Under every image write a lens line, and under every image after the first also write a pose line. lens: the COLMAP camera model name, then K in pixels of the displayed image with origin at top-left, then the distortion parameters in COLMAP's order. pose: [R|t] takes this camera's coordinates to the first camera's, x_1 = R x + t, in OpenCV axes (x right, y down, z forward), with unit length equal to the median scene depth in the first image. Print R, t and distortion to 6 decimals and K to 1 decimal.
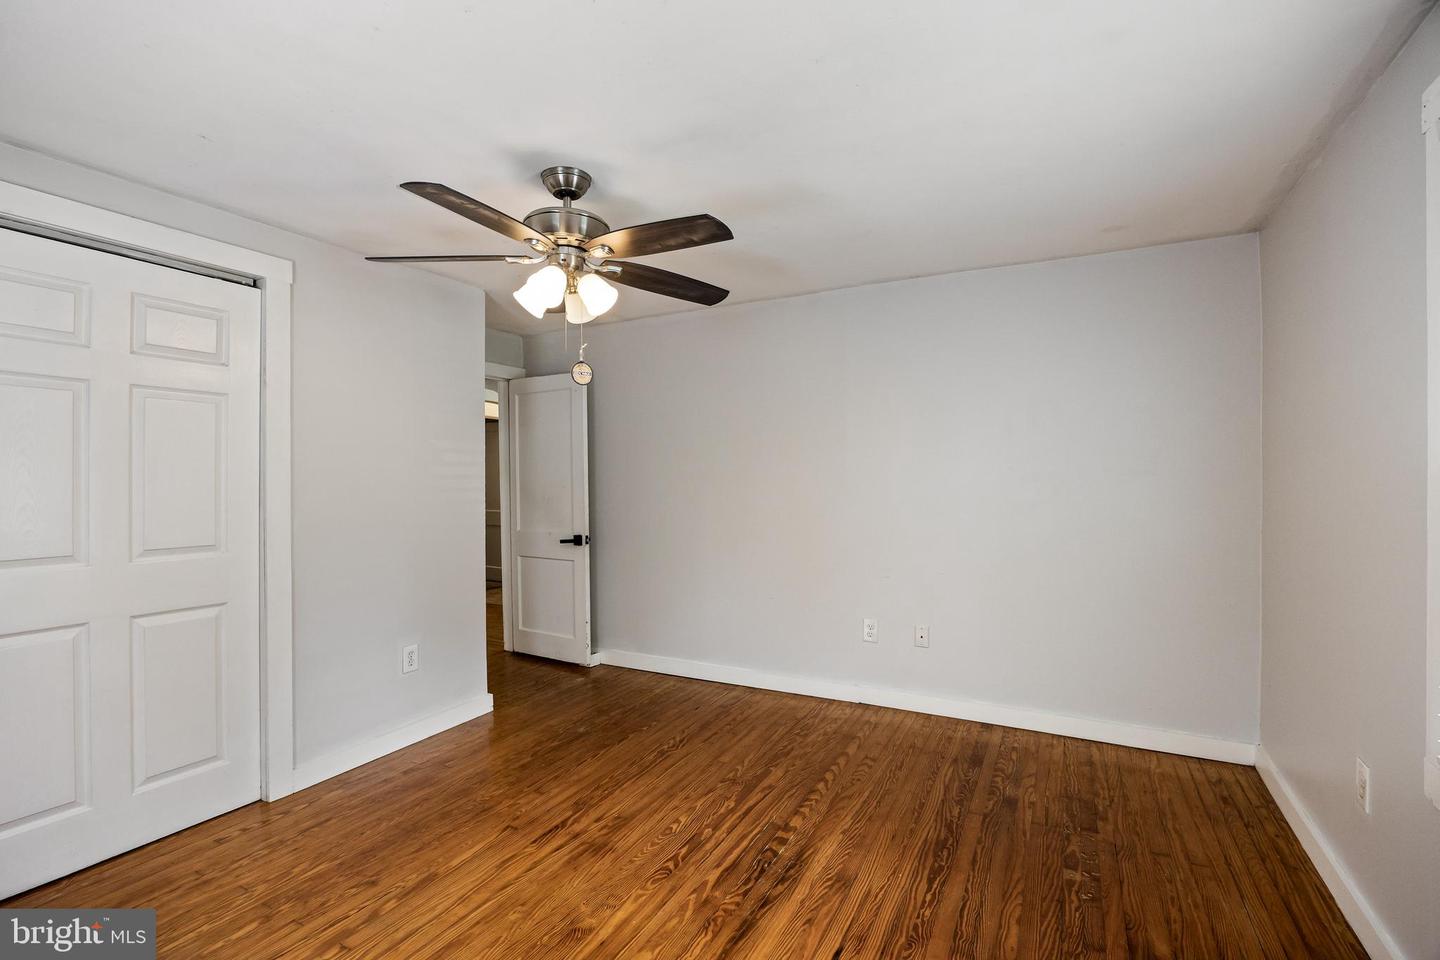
lens RADIAL K [[669.5, 0, 729.8], [0, 669.5, 474.1], [0, 0, 1]] dist [0.001642, 0.000195]
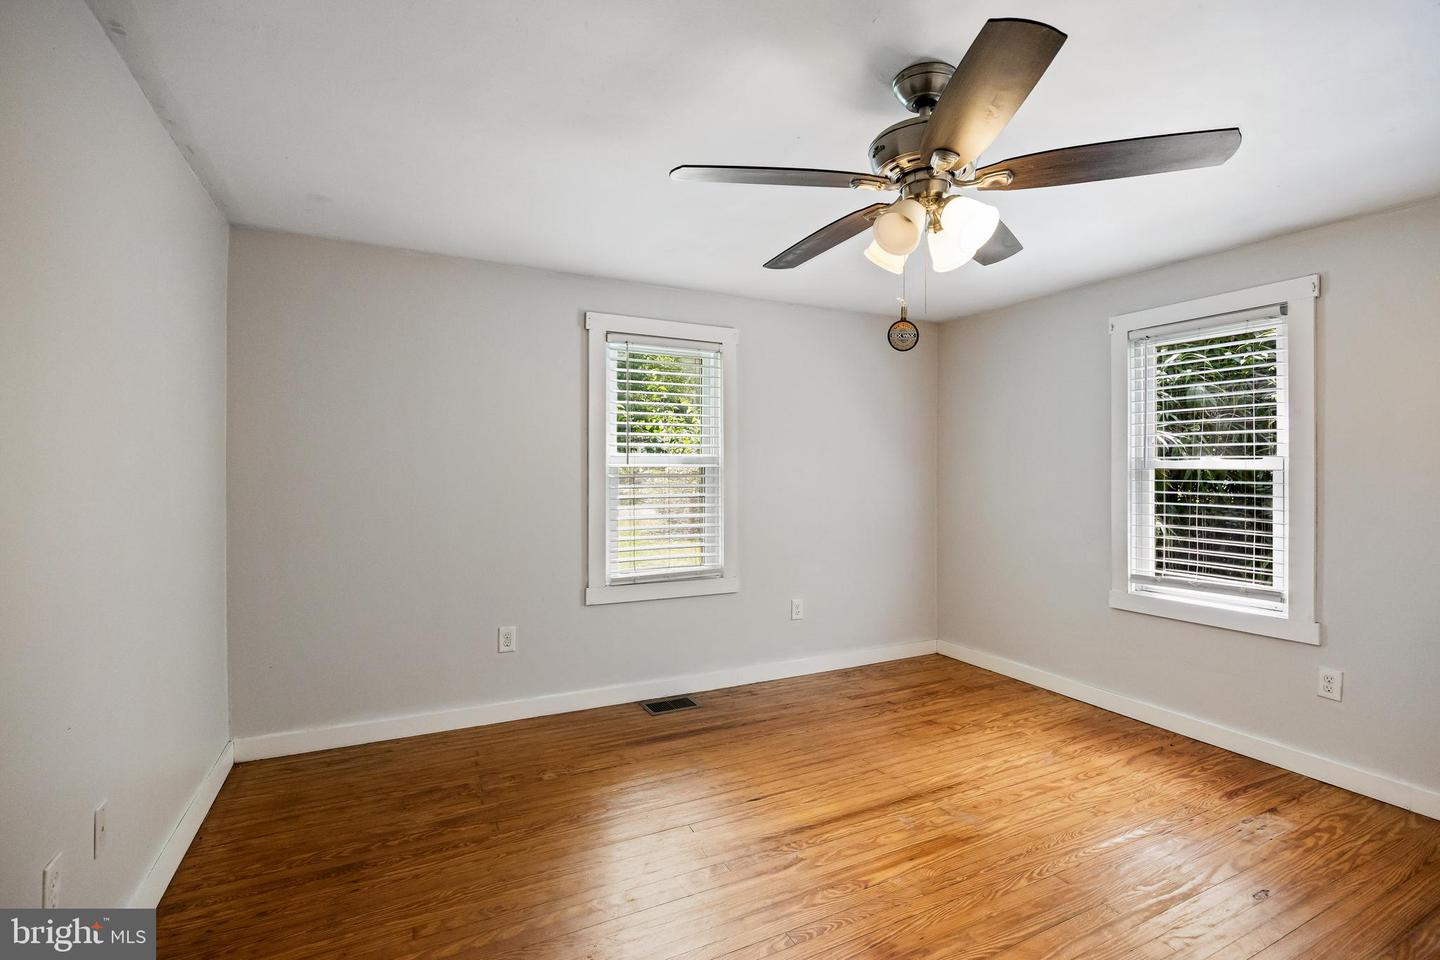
lens RADIAL K [[669.5, 0, 728.2], [0, 669.5, 478.1], [0, 0, 1]] dist [0.001642, 0.000195]
pose [[-0.818733, -0.004509, 0.574157, -0.400598], [-0.000947, 0.999978, 0.006502, 0.004164], [-0.574174, 0.004780, -0.818719, 1.429917]]
